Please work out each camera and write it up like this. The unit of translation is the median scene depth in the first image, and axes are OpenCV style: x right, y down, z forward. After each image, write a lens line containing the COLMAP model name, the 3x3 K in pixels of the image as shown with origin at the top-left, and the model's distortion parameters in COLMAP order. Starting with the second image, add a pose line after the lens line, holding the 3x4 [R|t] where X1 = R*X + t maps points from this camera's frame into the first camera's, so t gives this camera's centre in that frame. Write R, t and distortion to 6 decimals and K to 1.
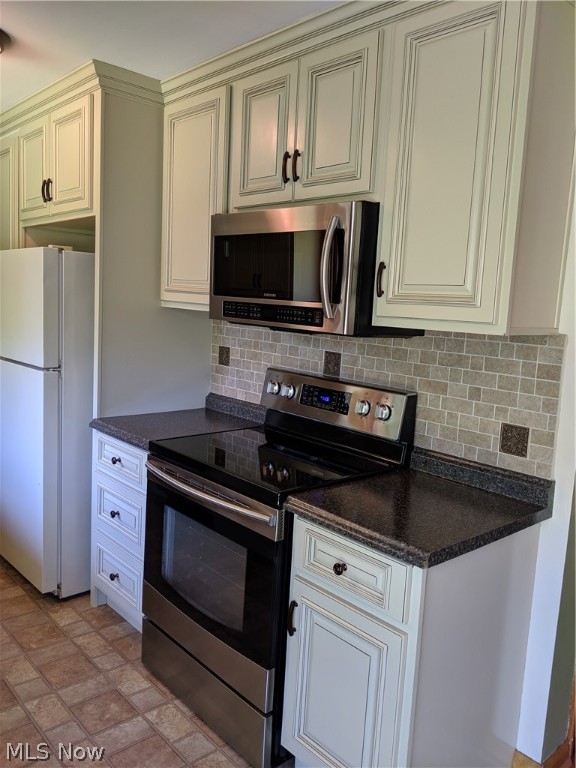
lens RADIAL K [[656.9, 0, 286.2], [0, 656.9, 375.8], [0, 0, 1]] dist [-0.014494, 0.087249]
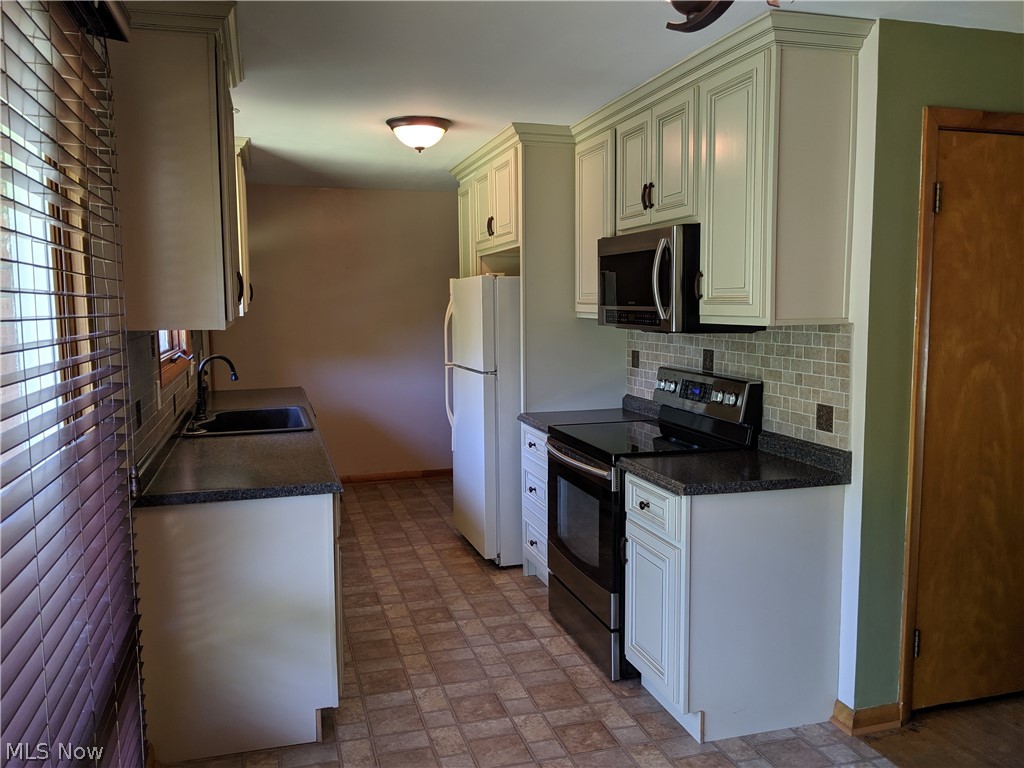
lens RADIAL K [[800.2, 0, 512.0], [0, 800.2, 384.0], [0, 0, 1]] dist [0.056121, -0.109537]
pose [[0.912507, -0.014019, -0.408821, 0.340122], [0.003119, 0.999622, -0.027316, 0.060677], [0.409049, 0.023651, 0.912206, -0.399858]]
